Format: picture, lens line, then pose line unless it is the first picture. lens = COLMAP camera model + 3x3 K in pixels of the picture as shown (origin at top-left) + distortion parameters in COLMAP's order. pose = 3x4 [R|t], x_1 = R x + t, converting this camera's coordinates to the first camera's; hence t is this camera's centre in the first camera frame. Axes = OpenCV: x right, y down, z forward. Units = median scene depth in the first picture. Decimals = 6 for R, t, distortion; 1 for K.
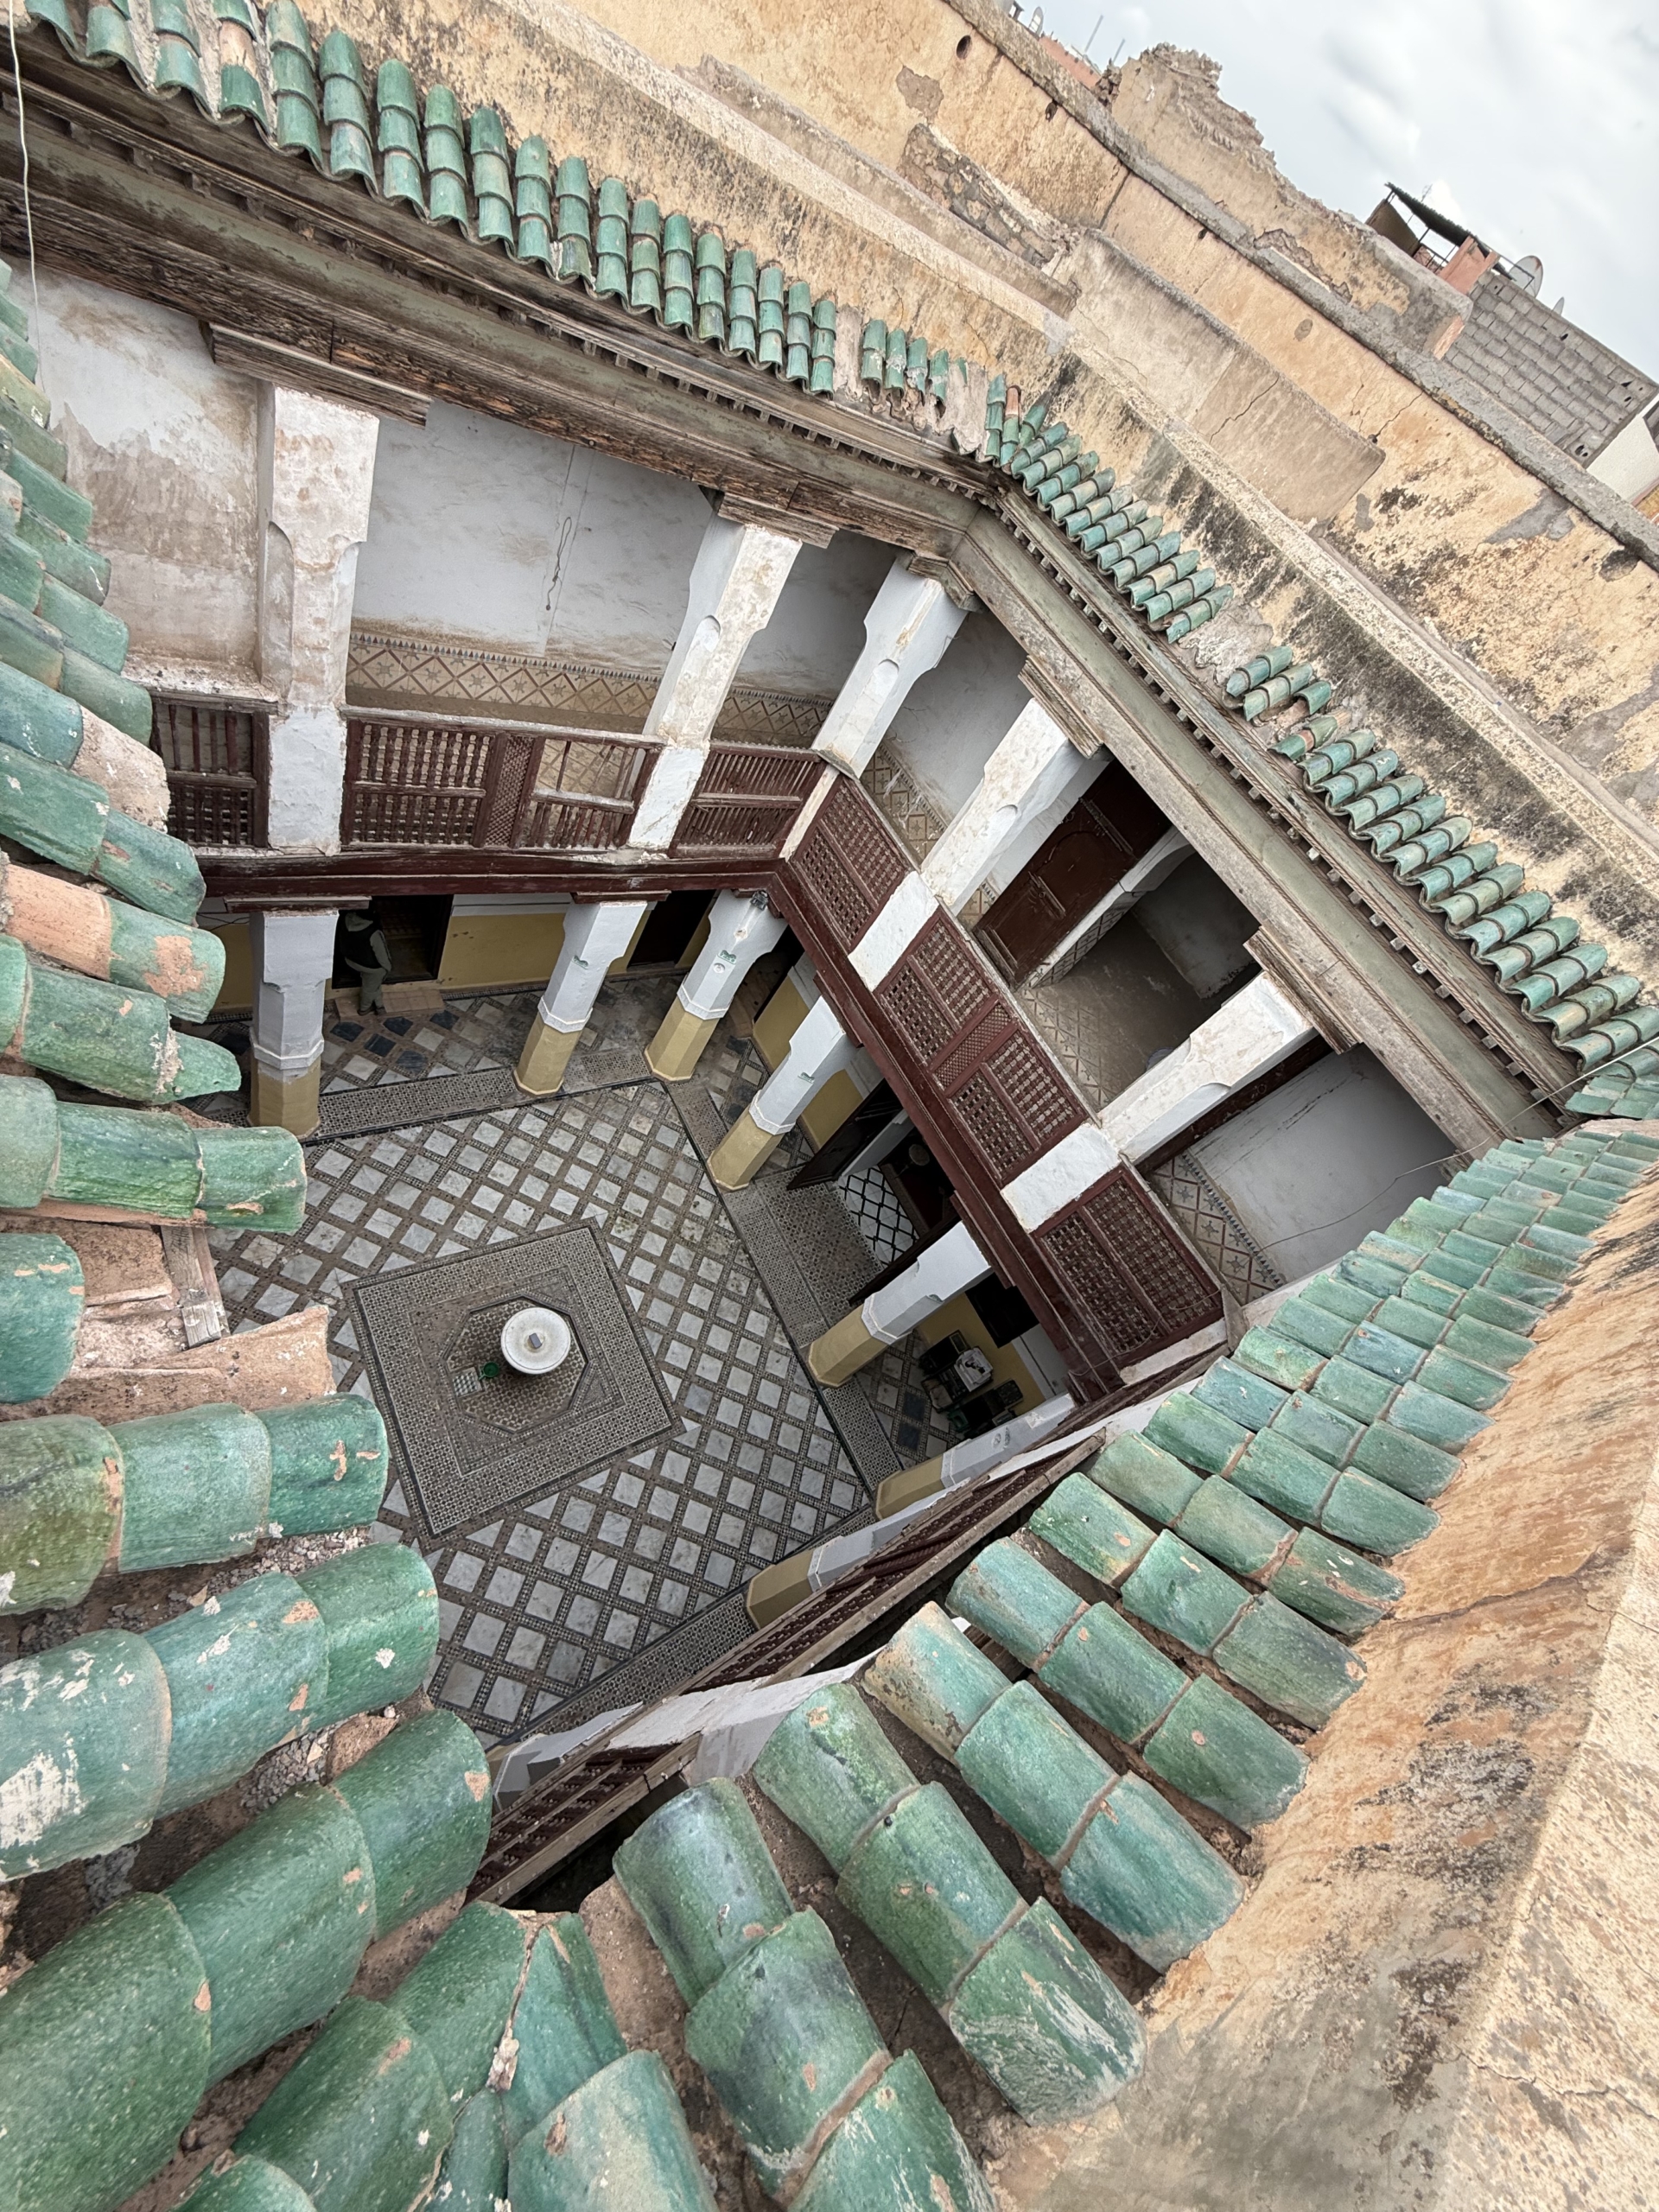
lens RADIAL K [[878.2, 0, 830.7], [0, 878.2, 1100.1], [0, 0, 1]] dist [0.000196, -0.000234]
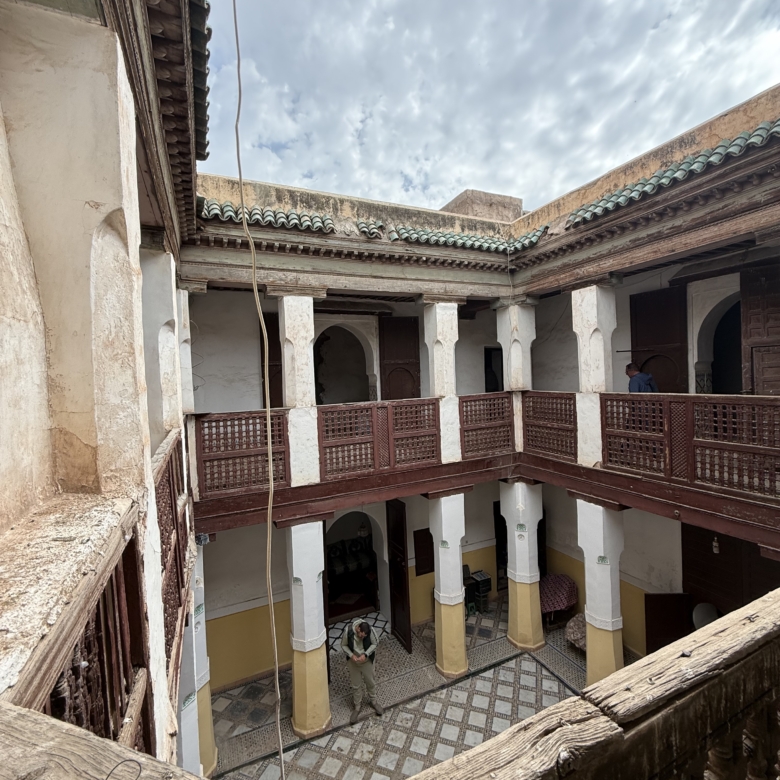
lens RADIAL K [[414.2, 0, 390.3], [0, 414.2, 388.6], [0, 0, 1]] dist [0.002615, -0.000575]
pose [[0.096829, -0.482862, 0.870327, -0.504927], [0.832470, 0.518585, 0.195096, -0.242556], [-0.545543, 0.705630, 0.452182, 0.429394]]
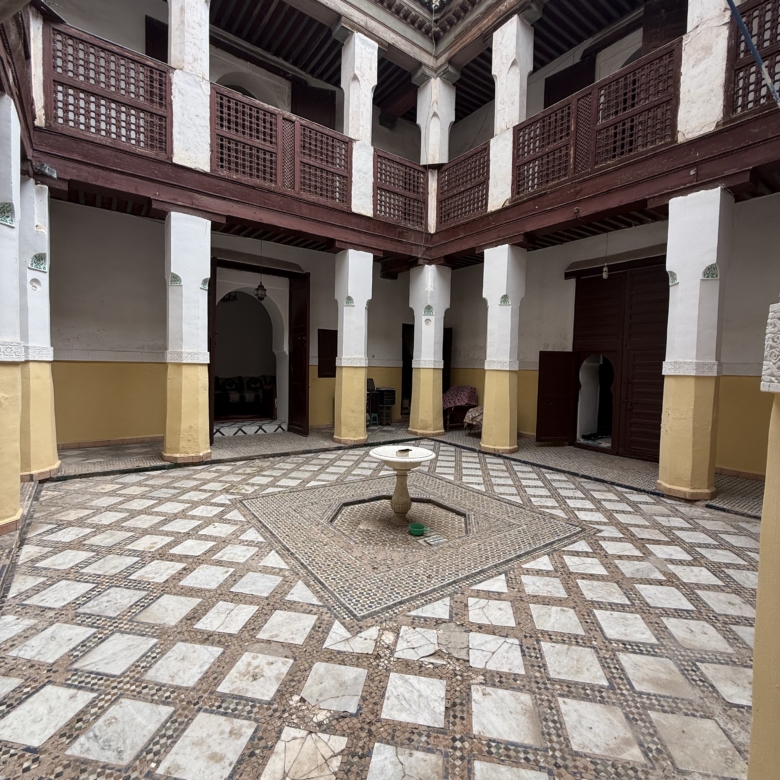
lens RADIAL K [[414.2, 0, 389.8], [0, 414.2, 386.8], [0, 0, 1]] dist [0.002615, -0.000575]
pose [[-0.050043, -0.502806, 0.862949, -0.687124], [0.745214, 0.556456, 0.367440, 0.039081], [-0.664945, 0.661470, 0.346852, 0.761326]]
